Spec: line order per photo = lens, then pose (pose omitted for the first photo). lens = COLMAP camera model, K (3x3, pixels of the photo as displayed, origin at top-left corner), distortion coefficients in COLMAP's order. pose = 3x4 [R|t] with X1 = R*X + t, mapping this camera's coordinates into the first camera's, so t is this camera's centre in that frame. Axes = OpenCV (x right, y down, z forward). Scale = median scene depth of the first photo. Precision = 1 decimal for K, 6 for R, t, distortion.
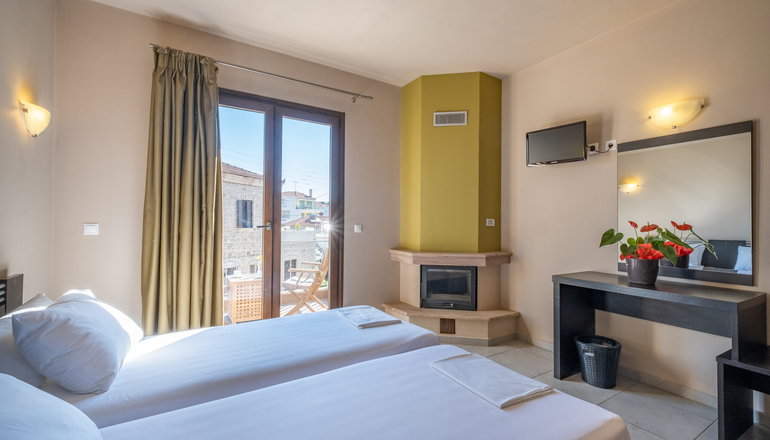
lens RADIAL K [[337.4, 0, 385.0], [0, 337.4, 220.0], [0, 0, 1]] dist [0.001728, 0.000004]
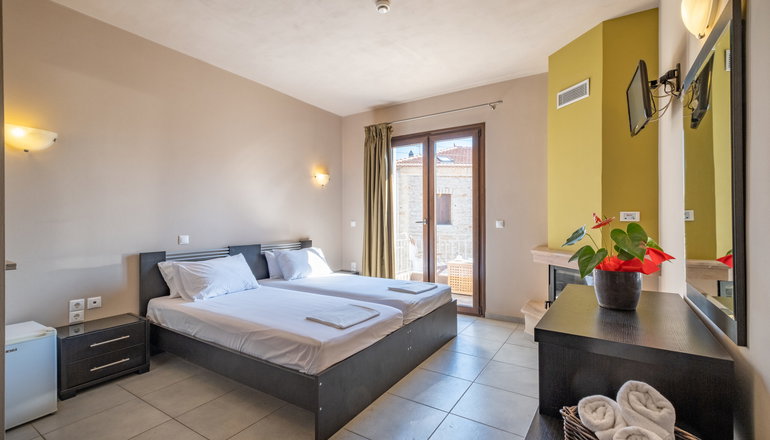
lens RADIAL K [[337.4, 0, 385.0], [0, 337.4, 220.0], [0, 0, 1]] dist [0.001728, 0.000004]
pose [[0.416045, -0.008274, -0.909306, 0.782042], [0.014027, 0.999898, -0.002680, 0.009874], [0.909236, -0.011640, 0.416119, 0.221364]]
